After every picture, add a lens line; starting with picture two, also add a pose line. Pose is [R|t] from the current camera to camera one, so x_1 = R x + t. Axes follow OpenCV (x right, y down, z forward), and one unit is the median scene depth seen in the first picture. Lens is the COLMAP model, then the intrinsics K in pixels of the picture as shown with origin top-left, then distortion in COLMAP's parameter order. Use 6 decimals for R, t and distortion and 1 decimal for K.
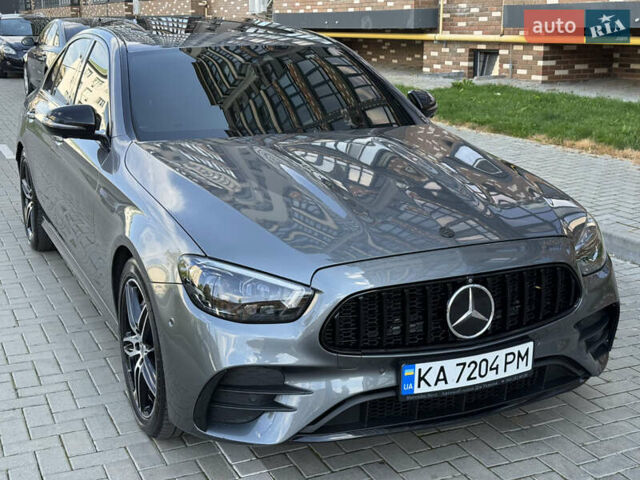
lens RADIAL K [[888.0, 0, 320.0], [0, 888.0, 240.0], [0, 0, 1]] dist [0.197484, -0.384168]
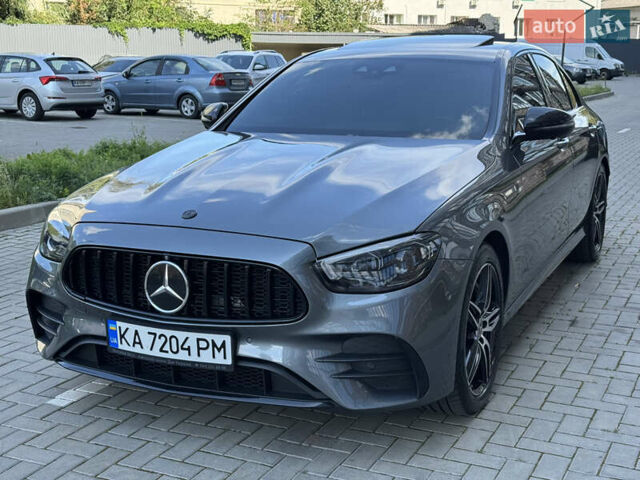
lens RADIAL K [[888.0, 0, 320.0], [0, 888.0, 240.0], [0, 0, 1]] dist [0.197484, -0.384168]
pose [[0.643930, 0.150792, -0.750077, 1.052664], [-0.188215, 0.981478, 0.035732, -0.046383], [0.741572, 0.118166, 0.660384, 0.419354]]
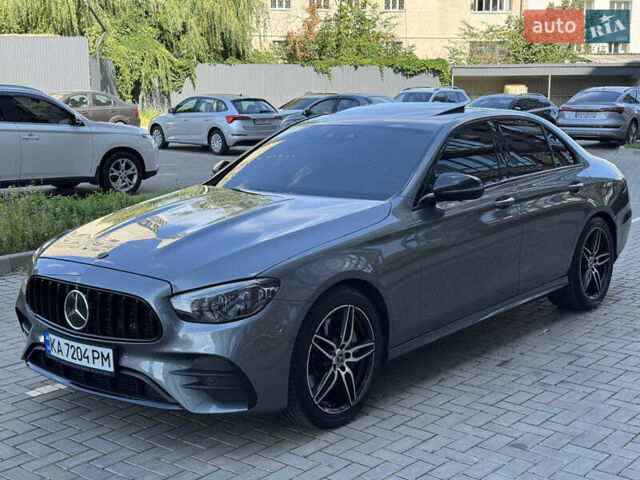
lens RADIAL K [[888.0, 0, 320.0], [0, 888.0, 240.0], [0, 0, 1]] dist [0.197484, -0.384168]
pose [[0.432354, 0.148334, -0.889420, 1.546956], [-0.218456, 0.974222, 0.056284, -0.186925], [0.874841, 0.169964, 0.453613, 0.660871]]
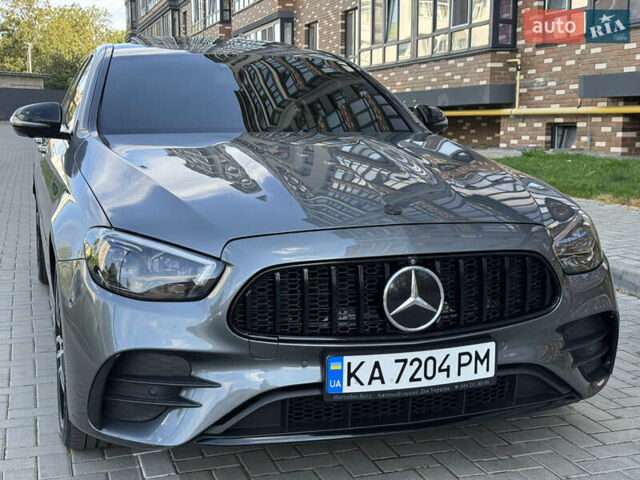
lens RADIAL K [[888.0, 0, 320.0], [0, 888.0, 240.0], [0, 0, 1]] dist [0.197484, -0.384168]
pose [[0.993827, 0.018923, -0.109318, 0.168104], [-0.030334, 0.994148, -0.103684, 0.112886], [0.106716, 0.106360, 0.988584, 0.143463]]
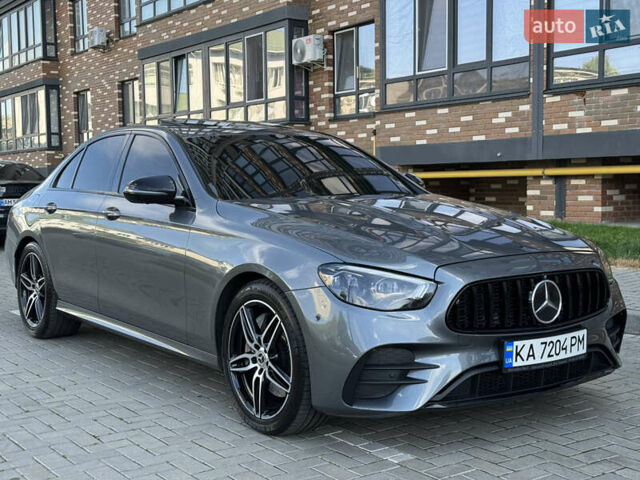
lens RADIAL K [[888.0, 0, 320.0], [0, 888.0, 240.0], [0, 0, 1]] dist [0.197484, -0.384168]
pose [[0.980845, -0.020412, 0.193716, -0.389018], [0.054255, 0.983768, -0.171048, 0.191776], [-0.187080, 0.178282, 0.966031, -0.192969]]
